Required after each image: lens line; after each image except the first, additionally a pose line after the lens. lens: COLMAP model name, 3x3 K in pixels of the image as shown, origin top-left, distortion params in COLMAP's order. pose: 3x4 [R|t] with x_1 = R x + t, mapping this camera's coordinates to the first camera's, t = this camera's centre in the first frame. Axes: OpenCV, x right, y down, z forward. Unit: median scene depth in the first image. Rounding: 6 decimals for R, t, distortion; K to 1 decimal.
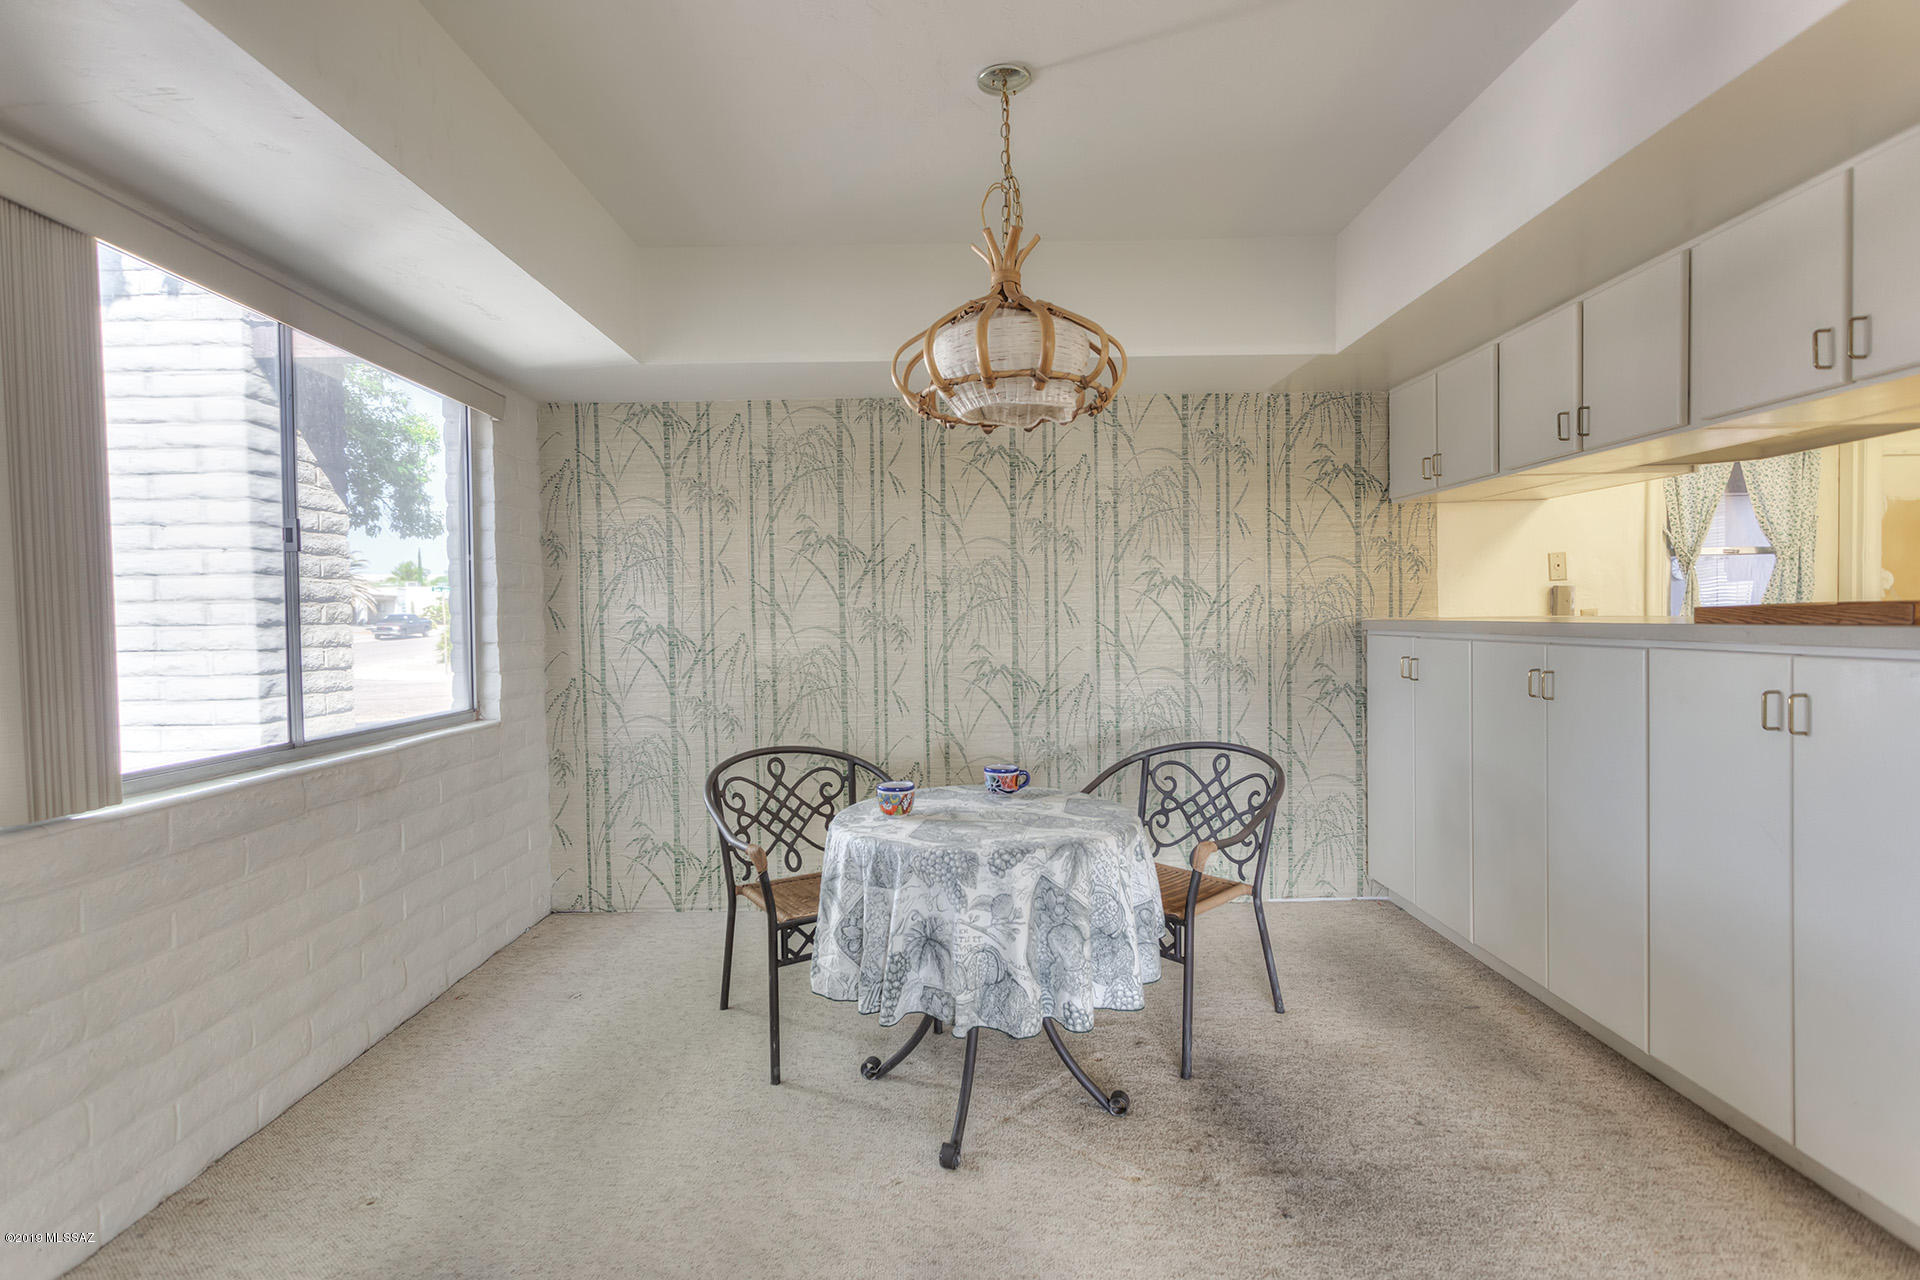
lens RADIAL K [[903.5, 0, 944.7], [0, 903.5, 638.9], [0, 0, 1]] dist [0.005178, 0.001047]
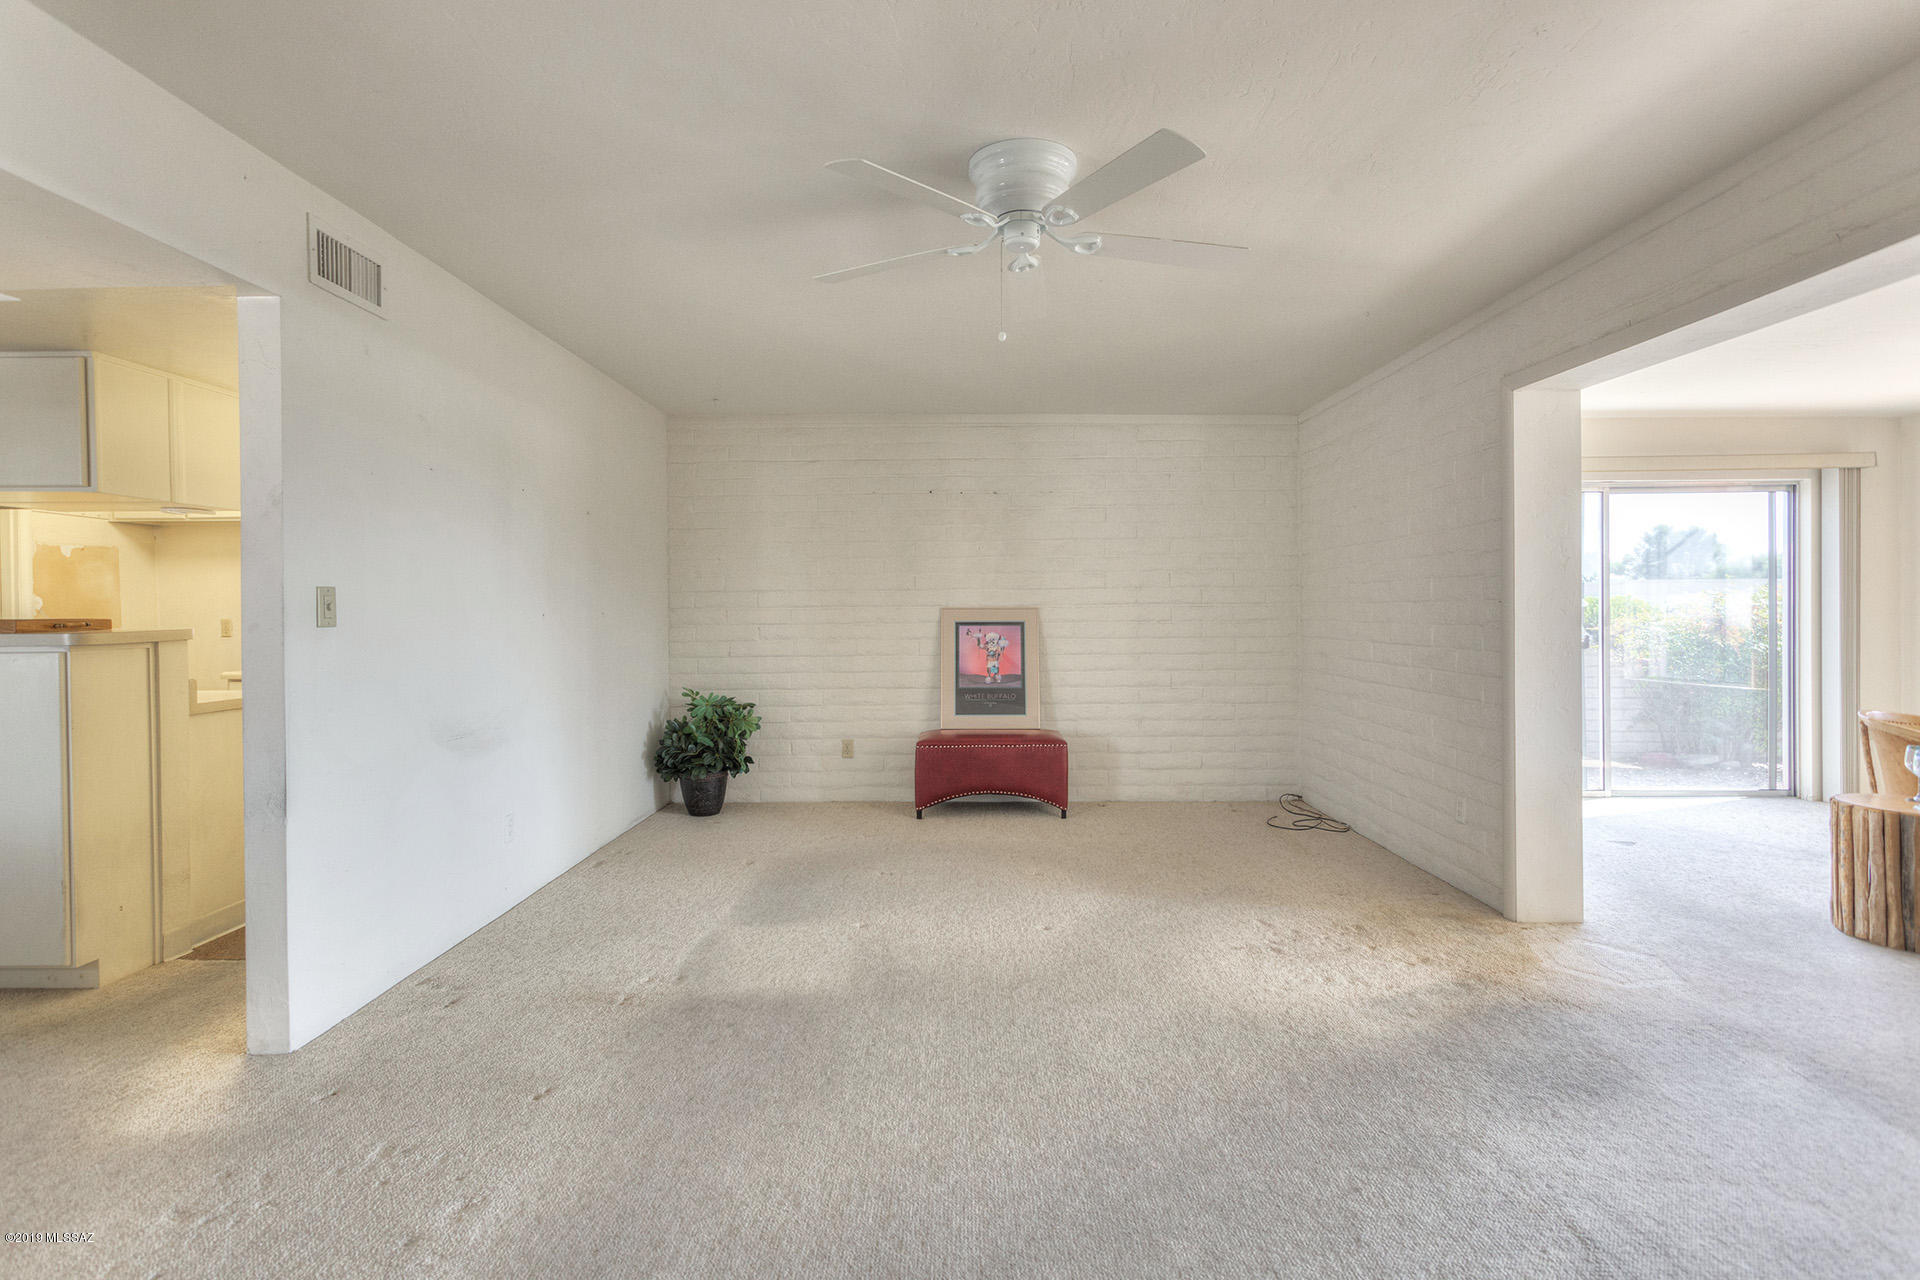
lens RADIAL K [[903.5, 0, 954.0], [0, 903.5, 616.9], [0, 0, 1]] dist [0.005178, 0.001047]
pose [[0.007031, 0.013510, 0.999884, -0.315699], [0.031418, 0.999412, -0.013725, 0.017025], [-0.999482, 0.031511, 0.006602, -0.382188]]
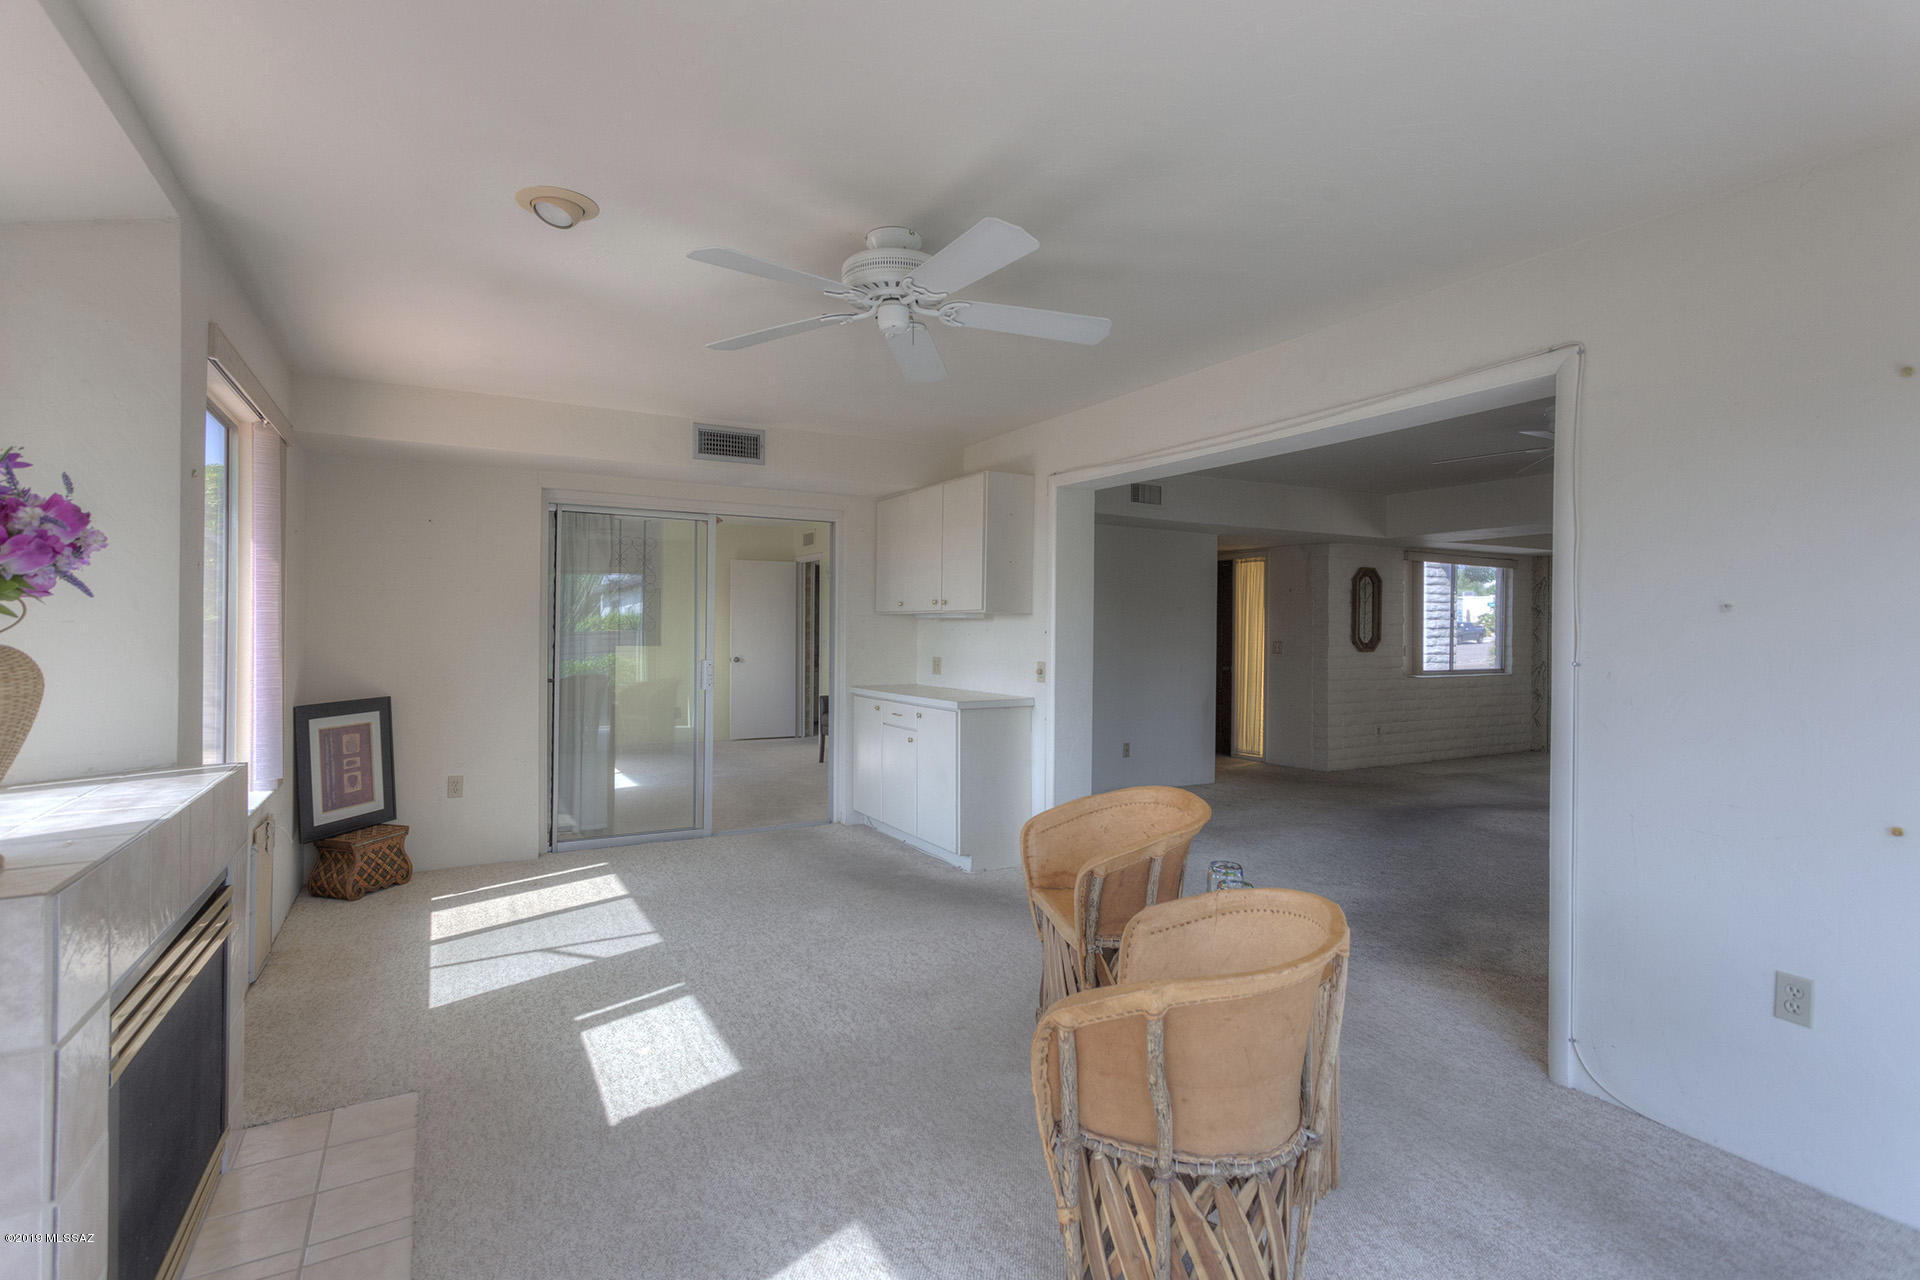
lens RADIAL K [[903.5, 0, 930.7], [0, 903.5, 627.7], [0, 0, 1]] dist [0.005178, 0.001047]
pose [[0.483941, 0.021031, -0.874848, 1.036479], [-0.037474, 0.999292, 0.003294, 0.004706], [0.874298, 0.031190, 0.484386, -1.845205]]
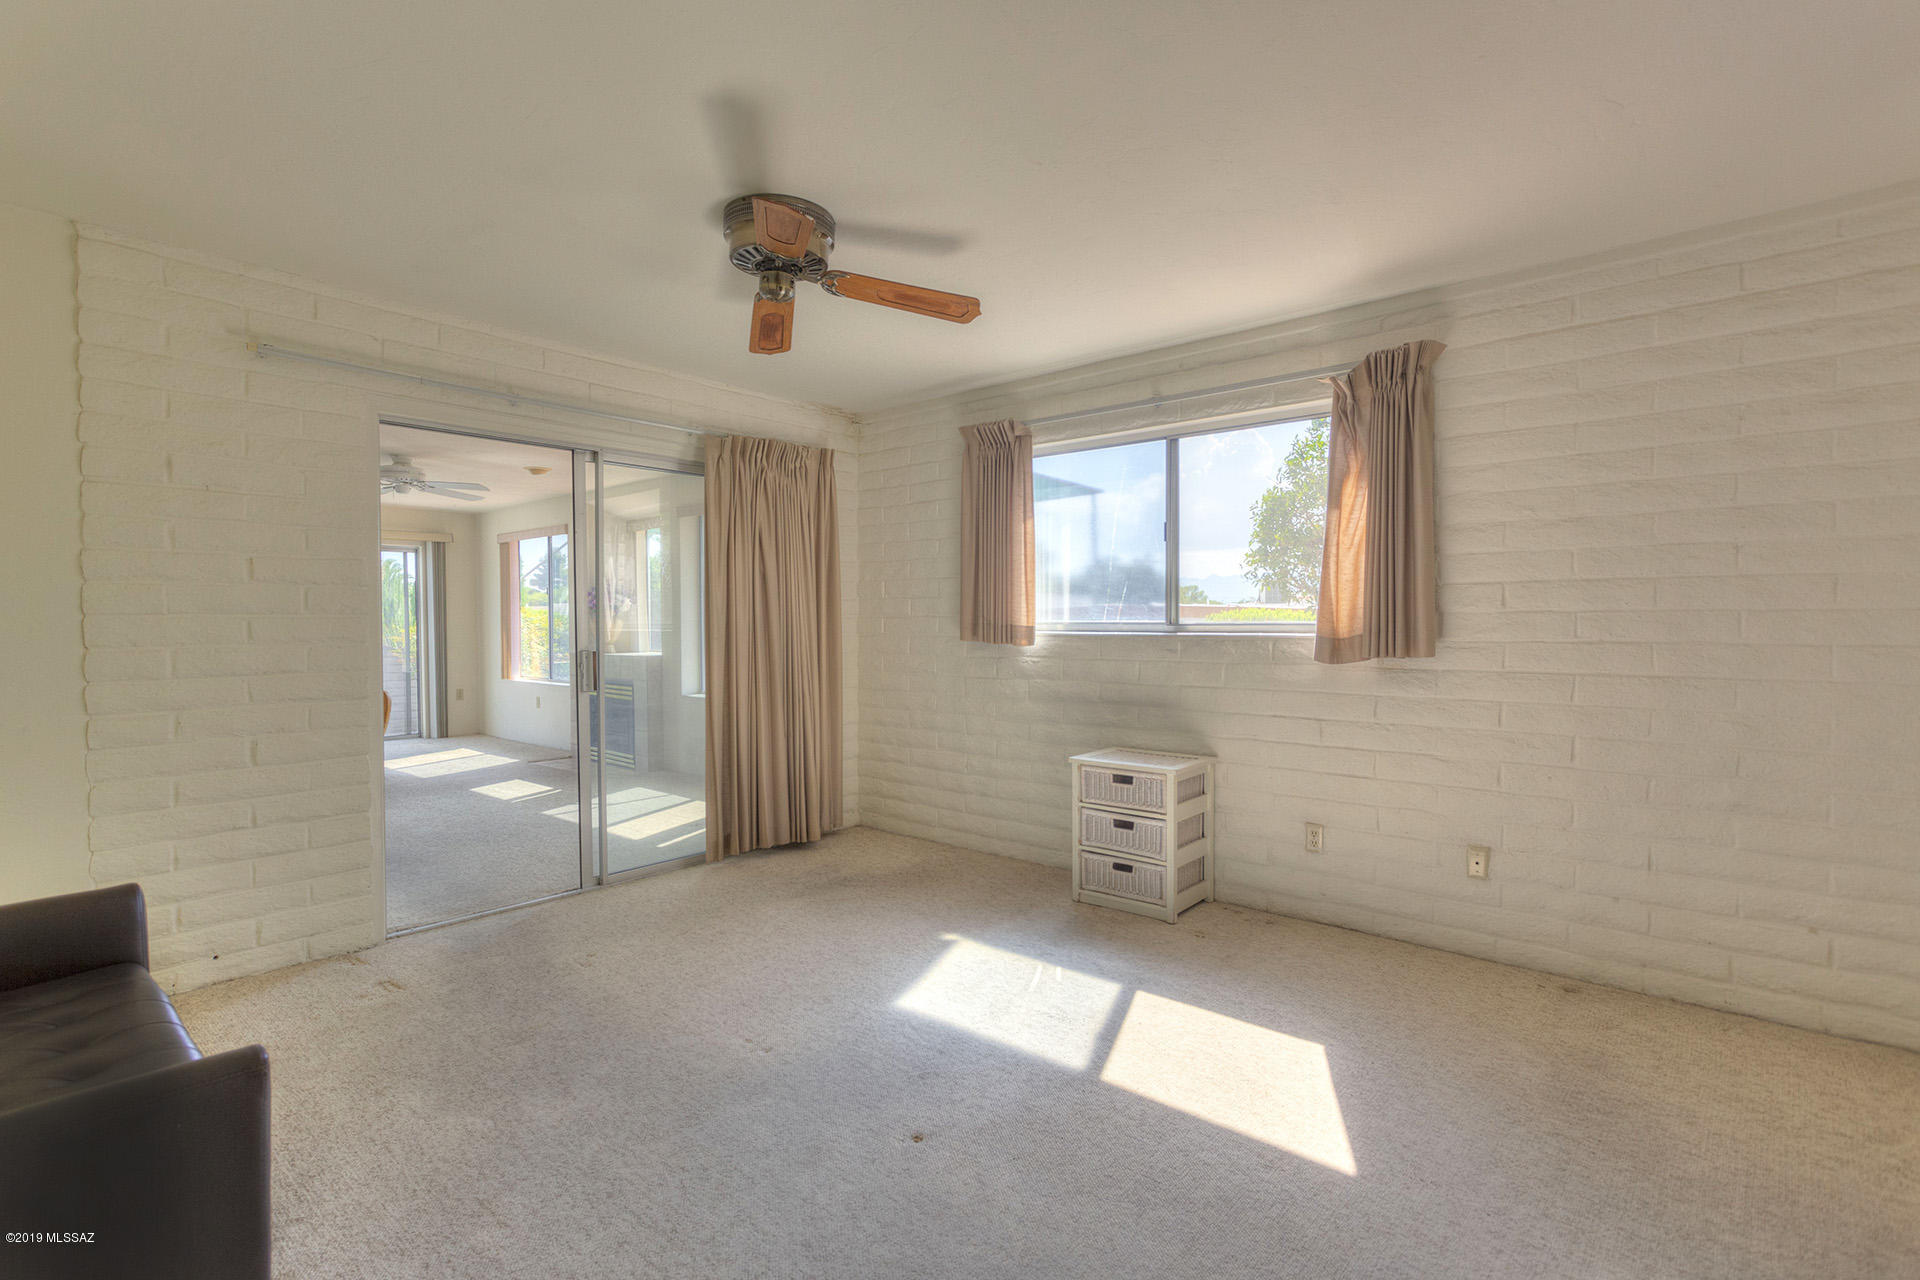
lens RADIAL K [[903.5, 0, 958.2], [0, 903.5, 632.2], [0, 0, 1]] dist [0.005178, 0.001047]
pose [[-0.764743, 0.012855, 0.644208, -1.626017], [0.035379, 0.999130, 0.022061, 0.048072], [-0.643364, 0.039662, -0.764533, -0.850777]]
